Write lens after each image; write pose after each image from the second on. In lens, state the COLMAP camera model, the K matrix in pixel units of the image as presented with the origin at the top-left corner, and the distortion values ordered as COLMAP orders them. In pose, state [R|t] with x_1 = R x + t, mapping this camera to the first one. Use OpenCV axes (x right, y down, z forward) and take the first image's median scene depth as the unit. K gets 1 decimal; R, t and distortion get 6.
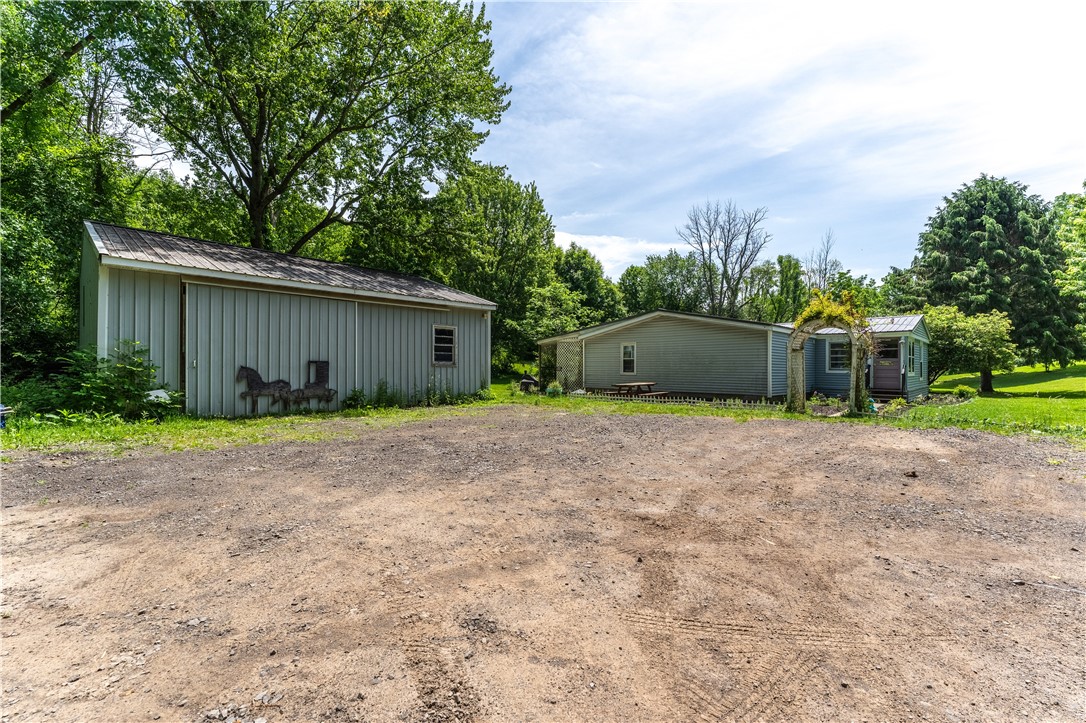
lens RADIAL K [[469.6, 0, 548.7], [0, 469.6, 374.7], [0, 0, 1]] dist [0.015824, -0.000642]
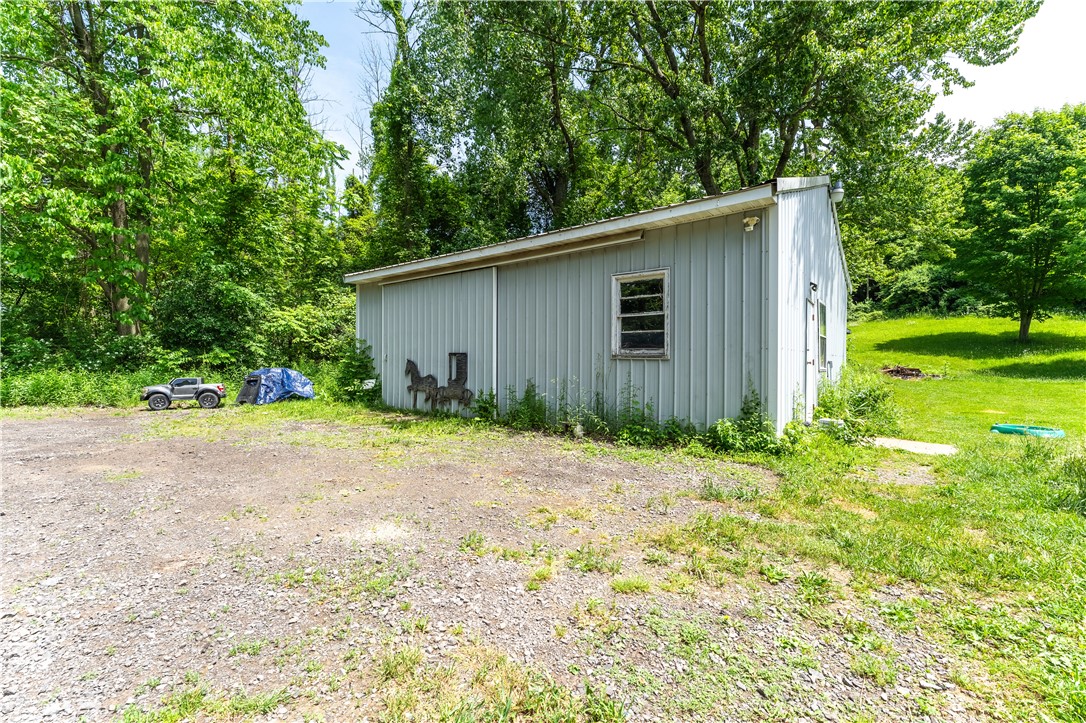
lens RADIAL K [[469.6, 0, 558.2], [0, 469.6, 361.6], [0, 0, 1]] dist [0.015824, -0.000642]
pose [[0.076481, -0.003829, -0.997064, 0.140824], [-0.019617, 0.999793, -0.005344, -0.006189], [0.996878, 0.019968, 0.076390, 0.511931]]
